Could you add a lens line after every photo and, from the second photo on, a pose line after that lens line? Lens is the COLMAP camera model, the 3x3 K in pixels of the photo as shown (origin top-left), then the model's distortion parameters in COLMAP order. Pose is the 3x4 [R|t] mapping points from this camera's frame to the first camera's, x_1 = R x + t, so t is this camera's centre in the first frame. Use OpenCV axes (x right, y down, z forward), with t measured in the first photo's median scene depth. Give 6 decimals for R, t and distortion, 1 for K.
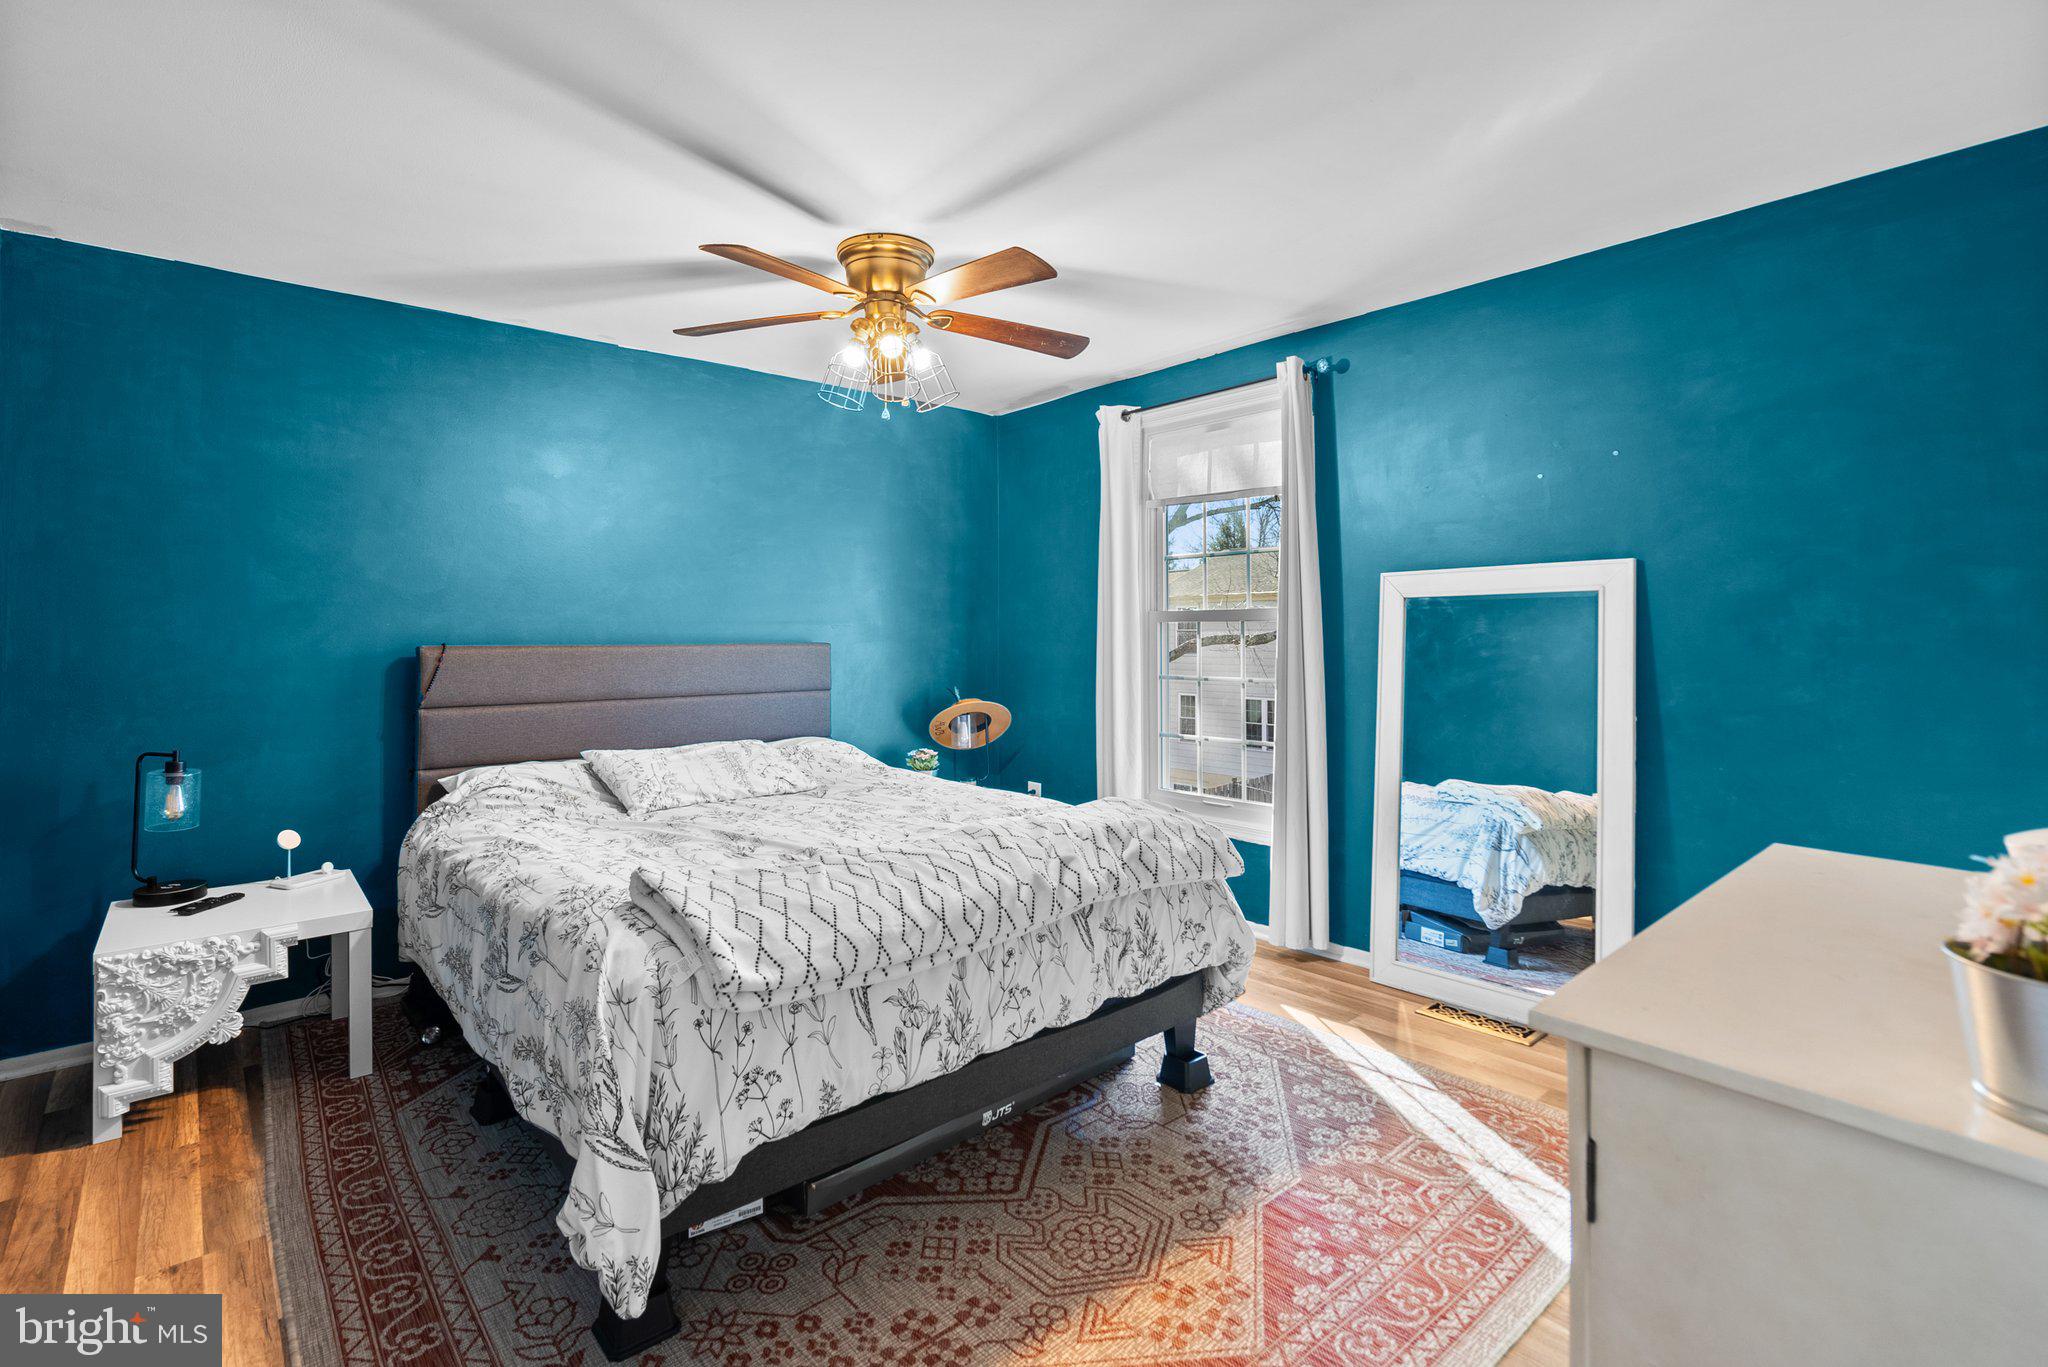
lens RADIAL K [[946.7, 0, 1021.0], [0, 946.7, 657.0], [0, 0, 1]] dist [-0.002584, 0.001024]
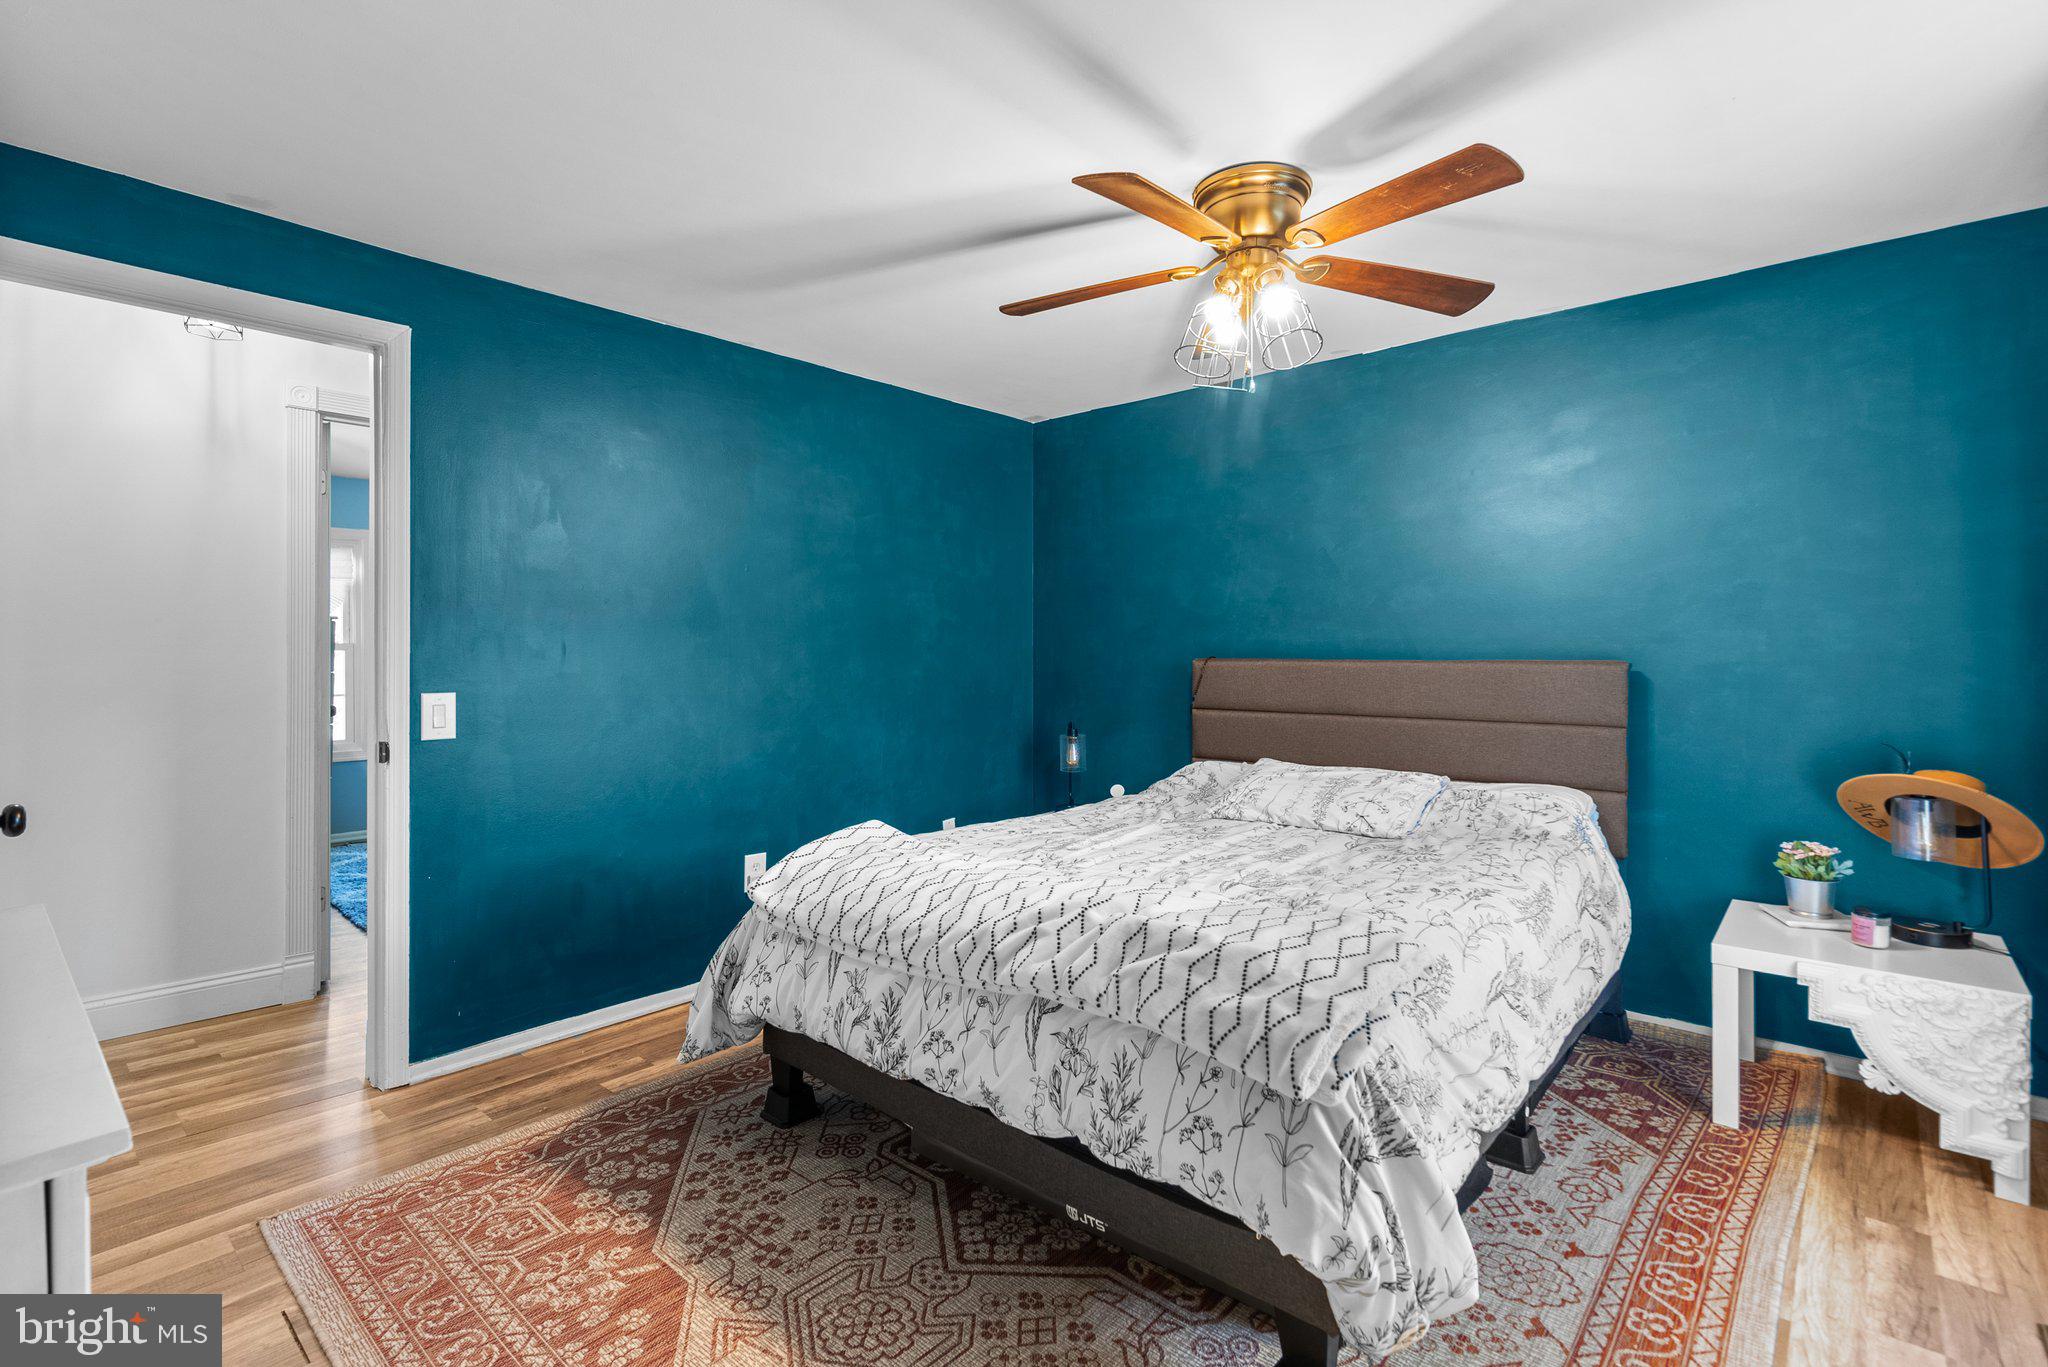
lens RADIAL K [[934.6, 0, 1016.2], [0, 934.6, 681.7], [0, 0, 1]] dist [-0.001671, 0.000333]
pose [[0.134046, 0.035650, -0.990334, 0.774722], [-0.020664, 0.999236, 0.033173, -0.023525], [0.990760, 0.016017, 0.134680, 0.816124]]
